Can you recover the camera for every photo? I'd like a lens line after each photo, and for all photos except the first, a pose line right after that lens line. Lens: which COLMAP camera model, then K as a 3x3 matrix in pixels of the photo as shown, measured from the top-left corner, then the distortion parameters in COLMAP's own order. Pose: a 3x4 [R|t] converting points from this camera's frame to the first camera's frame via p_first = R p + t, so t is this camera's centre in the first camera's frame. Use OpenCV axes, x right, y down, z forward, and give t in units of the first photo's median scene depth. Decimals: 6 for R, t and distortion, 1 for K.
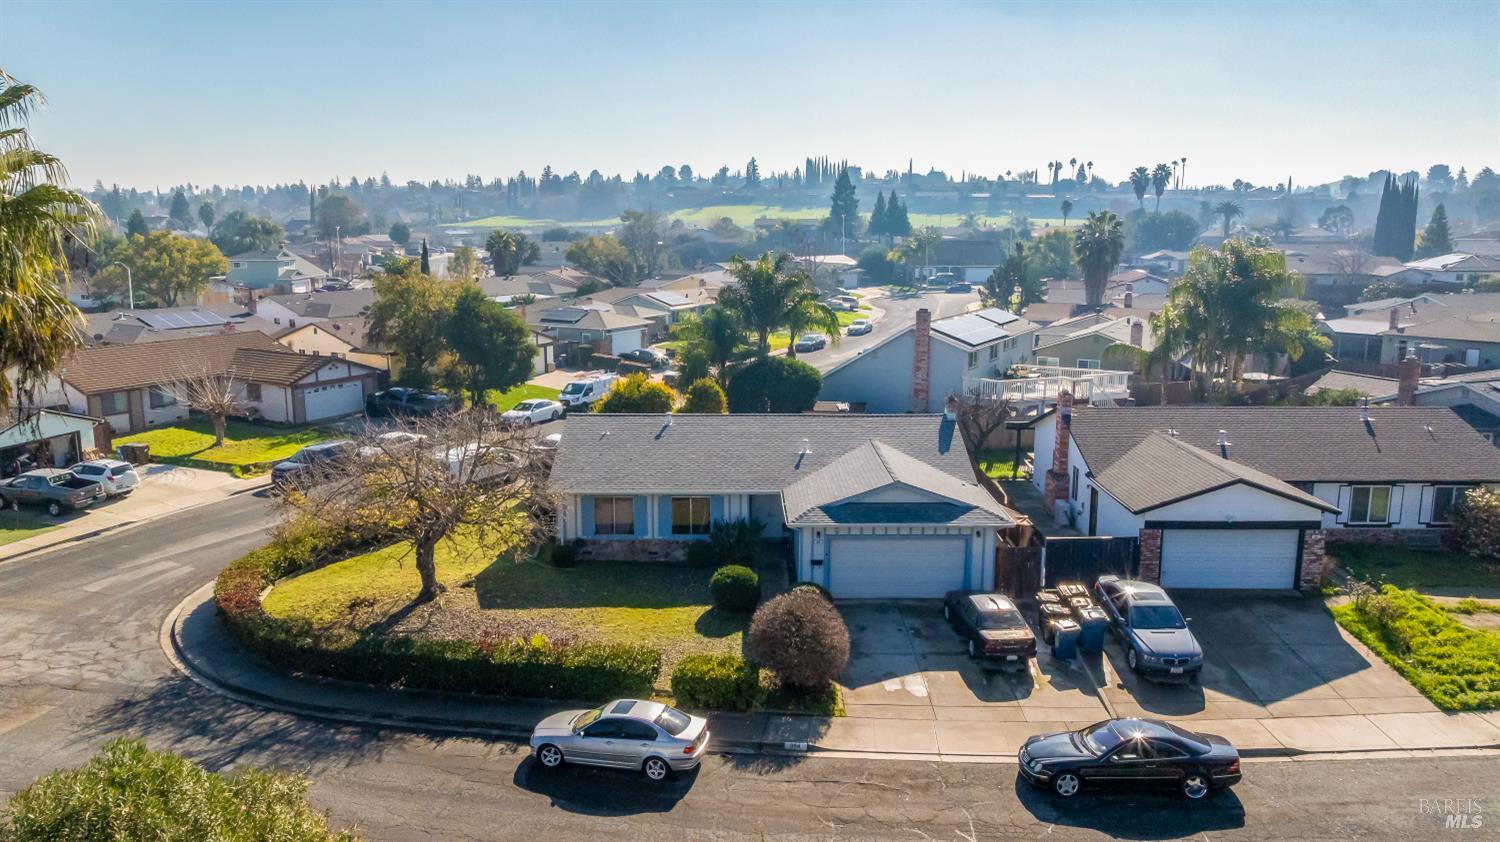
lens RADIAL K [[1070.0, 0, 750.0], [0, 1070.0, 421.0], [0, 0, 1]] dist [-0.097328, 0.107223]
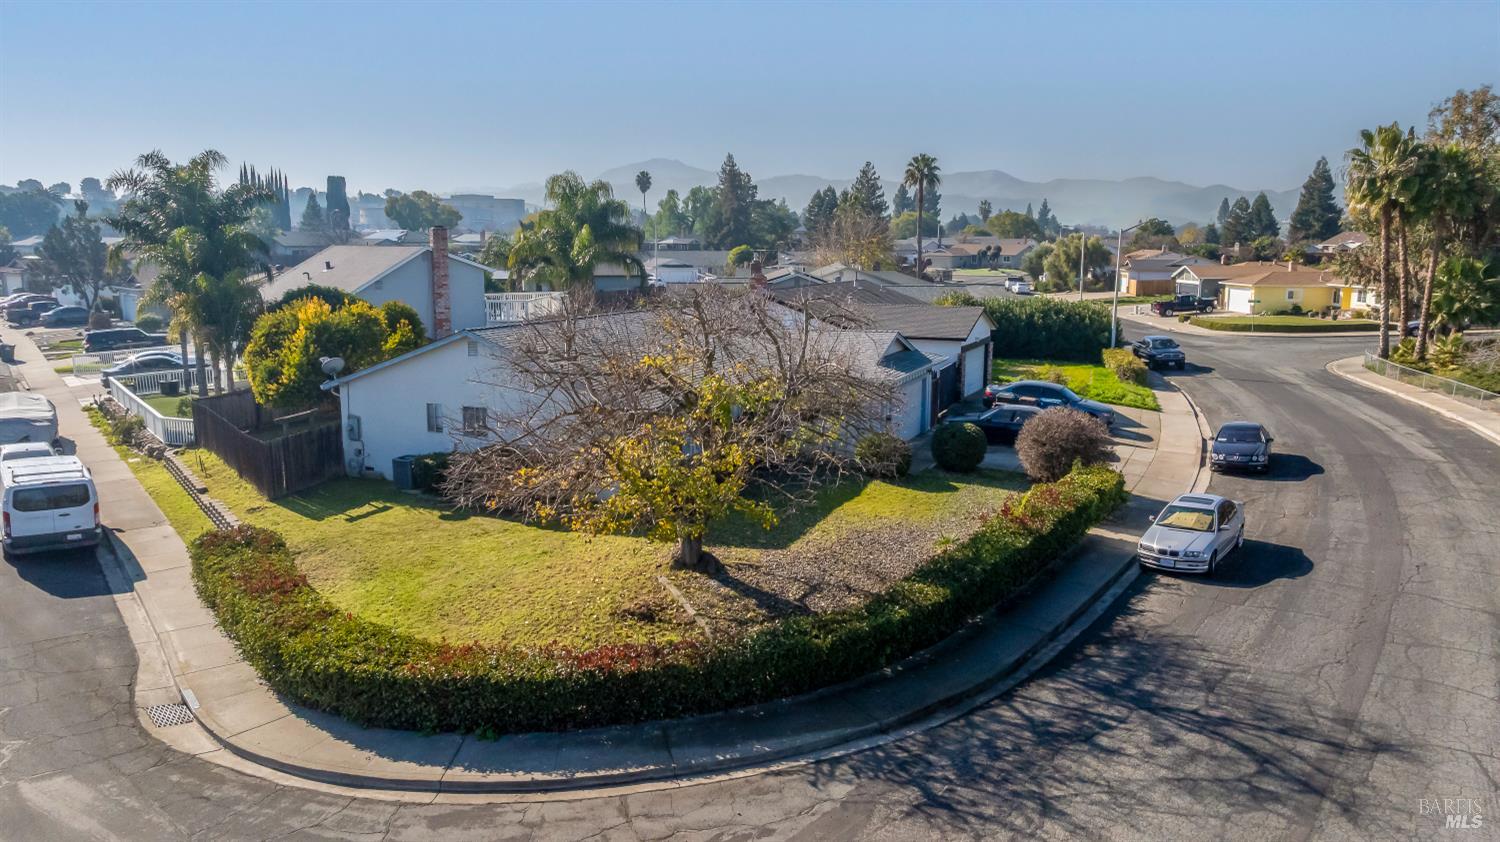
lens RADIAL K [[1050.2, 0, 769.6], [0, 1050.2, 419.7], [0, 0, 1]] dist [-0.016790, 0.001387]
pose [[0.392636, -0.149369, 0.907483, -0.976021], [0.162343, 0.982485, 0.091474, 0.027797], [-0.905252, 0.111408, 0.410008, 0.781269]]
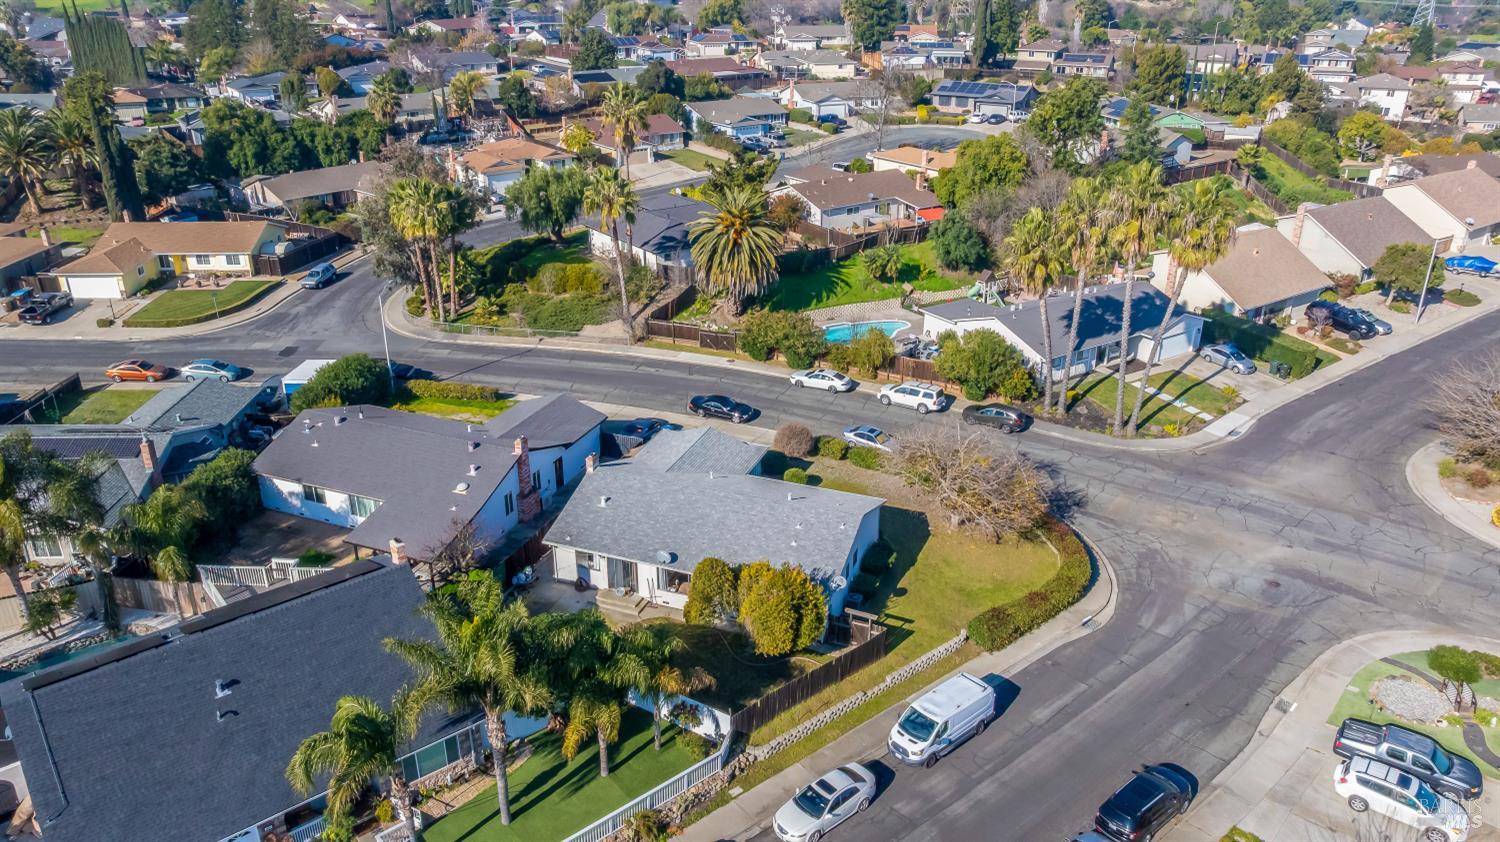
lens RADIAL K [[1050.2, 0, 769.6], [0, 1050.2, 419.7], [0, 0, 1]] dist [-0.016790, 0.001387]
pose [[-0.934178, -0.144355, 0.326303, -0.636812], [0.064936, 0.830450, 0.553296, -1.103119], [-0.350849, 0.538066, -0.766414, 2.672645]]
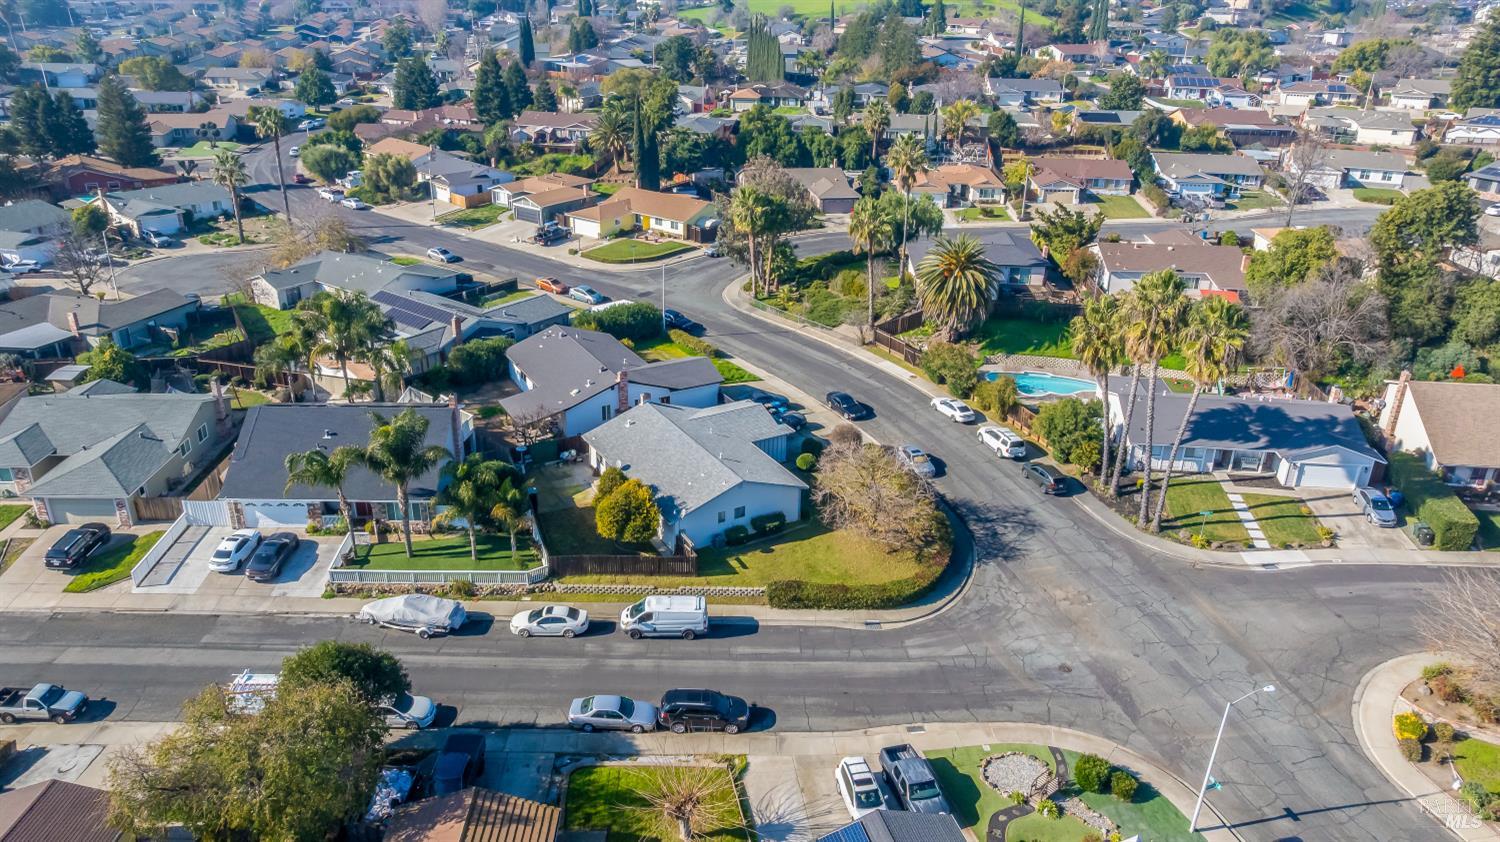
lens RADIAL K [[1061.3, 0, 765.1], [0, 1061.3, 423.1], [0, 0, 1]] dist [-0.008659, -0.000453]
pose [[-0.502408, -0.356665, 0.787640, -2.029127], [0.140471, 0.865183, 0.481380, -1.216146], [-0.853144, 0.352489, -0.384573, 2.180153]]
